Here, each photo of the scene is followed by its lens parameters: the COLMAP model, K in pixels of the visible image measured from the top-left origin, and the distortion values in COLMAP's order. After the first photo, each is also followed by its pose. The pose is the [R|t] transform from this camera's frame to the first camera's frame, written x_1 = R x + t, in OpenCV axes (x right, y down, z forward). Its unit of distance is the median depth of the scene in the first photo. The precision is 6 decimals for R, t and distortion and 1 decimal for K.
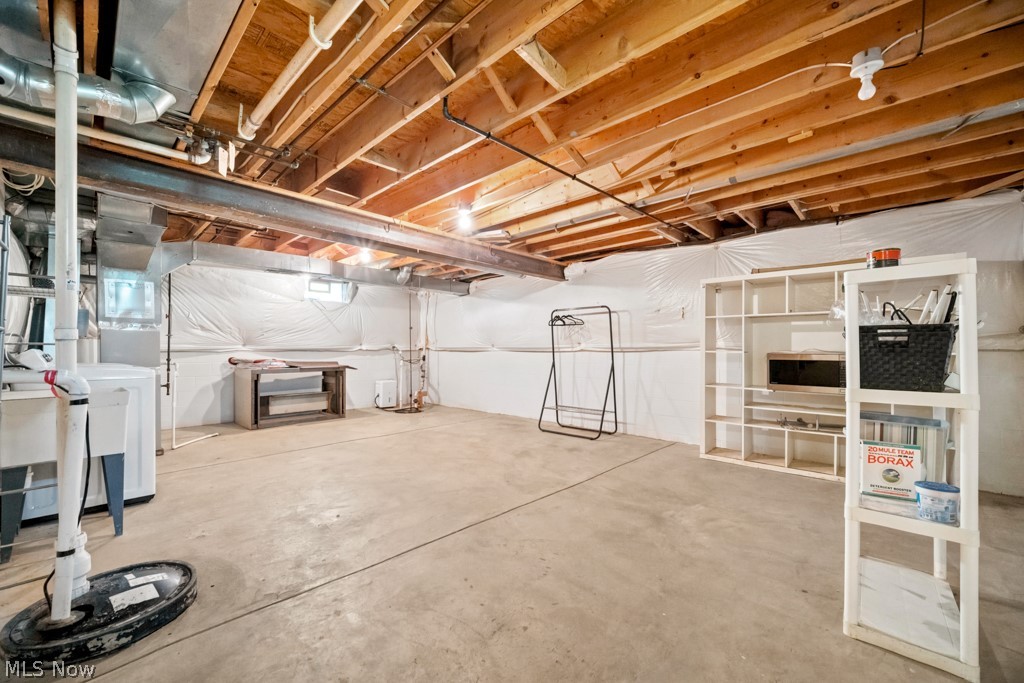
lens RADIAL K [[403.9, 0, 511.2], [0, 403.9, 339.1], [0, 0, 1]] dist [-0.000787, 0.000122]
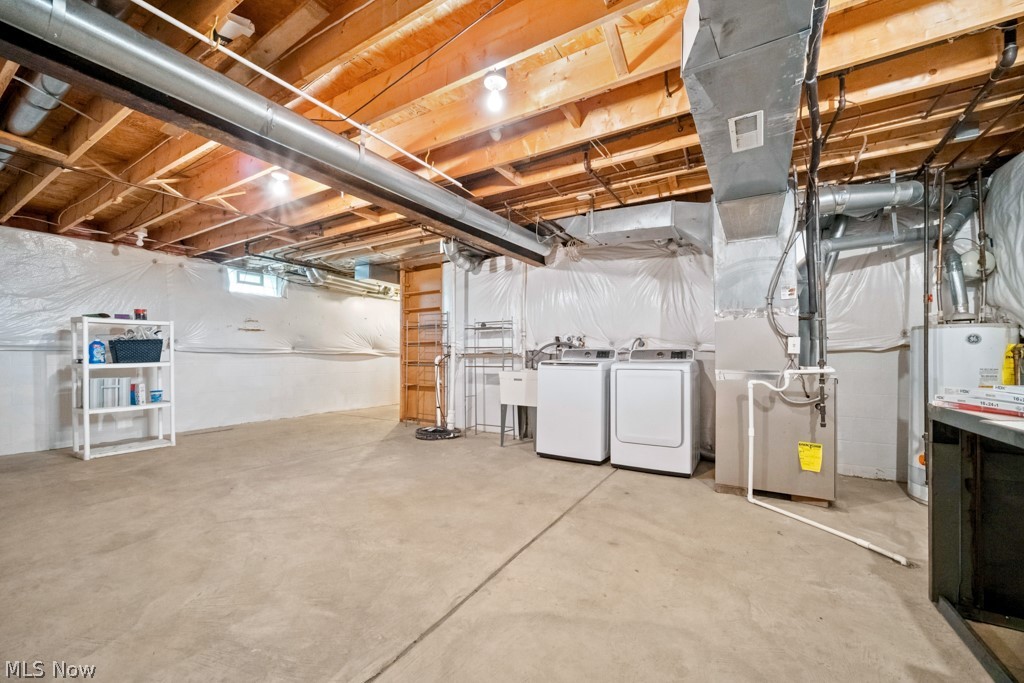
lens RADIAL K [[403.9, 0, 511.2], [0, 403.9, 339.1], [0, 0, 1]] dist [-0.000787, 0.000122]
pose [[-0.978640, -0.011288, -0.205270, -0.454104], [0.001787, 0.997987, -0.063401, 0.076032], [0.205572, -0.062414, -0.976650, 2.124407]]
